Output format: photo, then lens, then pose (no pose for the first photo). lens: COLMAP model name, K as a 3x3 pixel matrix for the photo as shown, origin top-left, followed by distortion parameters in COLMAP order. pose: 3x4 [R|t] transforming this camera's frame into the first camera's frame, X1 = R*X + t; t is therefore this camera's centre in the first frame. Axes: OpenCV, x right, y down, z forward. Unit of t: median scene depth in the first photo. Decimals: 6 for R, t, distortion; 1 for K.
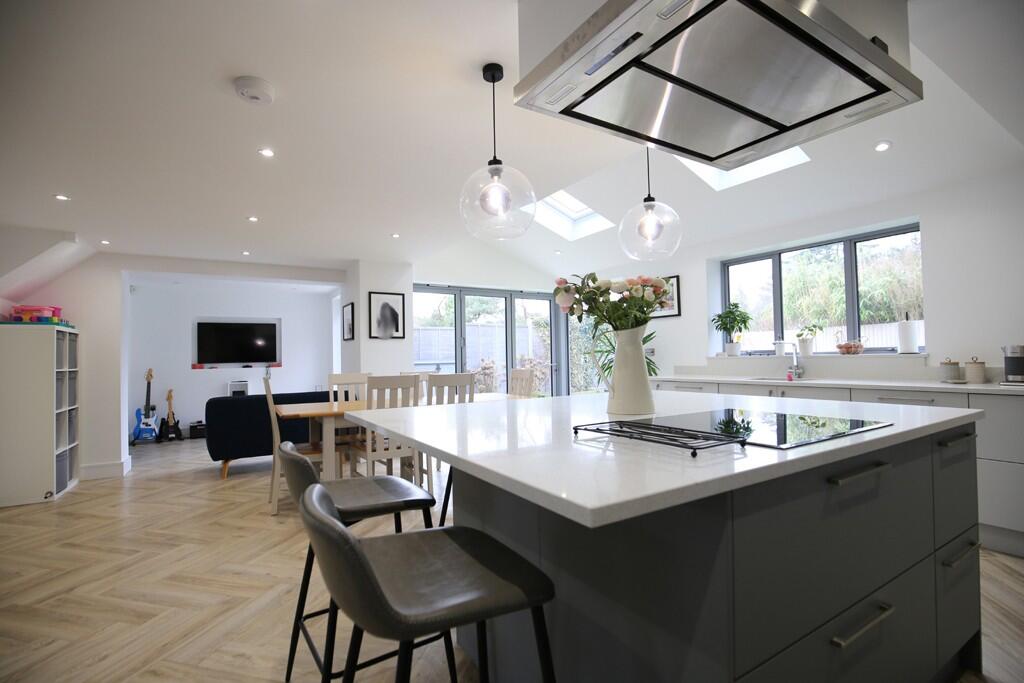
lens RADIAL K [[472.5, 0, 512.3], [0, 472.5, 353.8], [0, 0, 1]] dist [-0.001897, 0.000004]
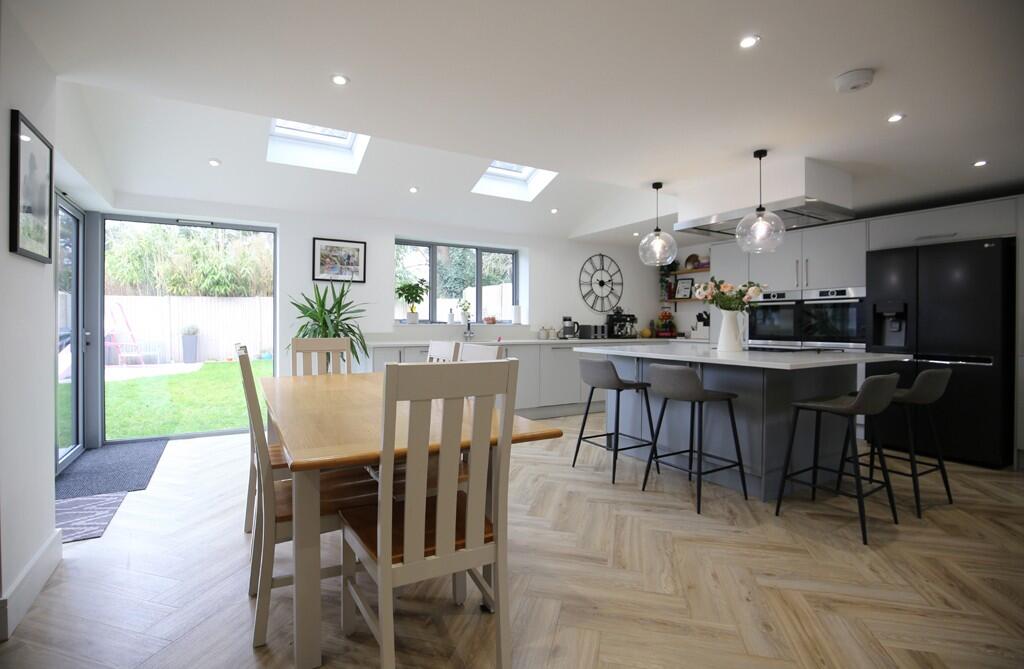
lens RADIAL K [[472.7, 0, 511.5], [0, 472.7, 328.4], [0, 0, 1]] dist [0.001696, -0.000443]
pose [[0.010457, 0.009142, 0.999904, -1.212045], [-0.011607, 0.999892, -0.009020, 0.039636], [-0.999878, -0.011512, 0.010562, 1.298070]]
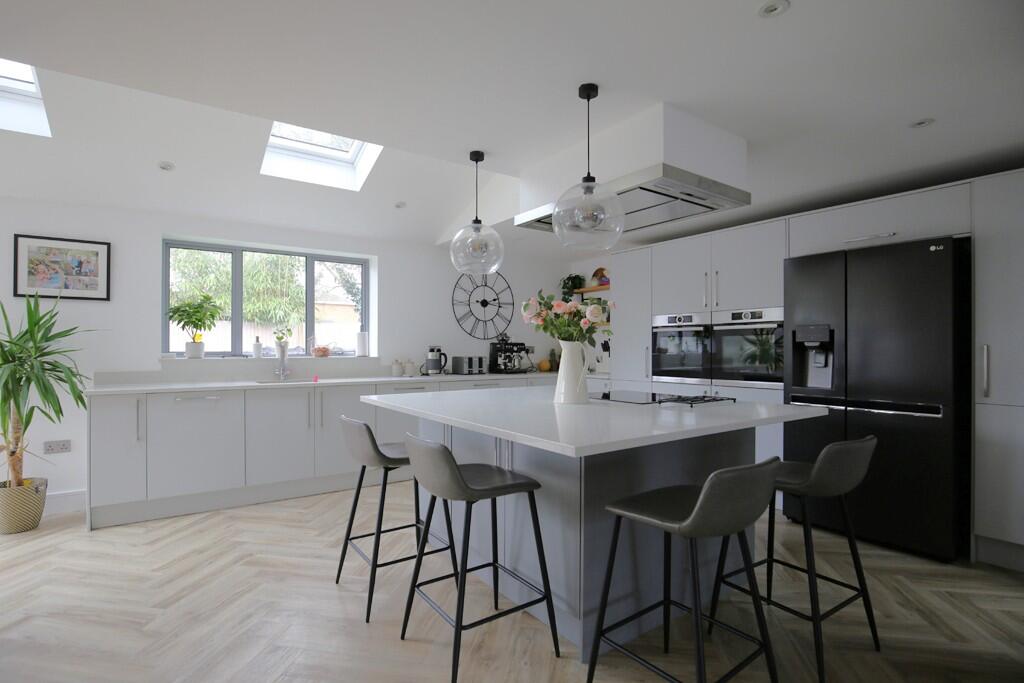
lens RADIAL K [[504.4, 0, 507.2], [0, 504.4, 351.0], [0, 0, 1]] dist [-0.002253, 0.000689]
pose [[-0.059513, 0.014660, 0.998120, -0.806823], [-0.006058, 0.999868, -0.015047, 0.002922], [-0.998209, -0.006942, -0.059417, 0.871940]]
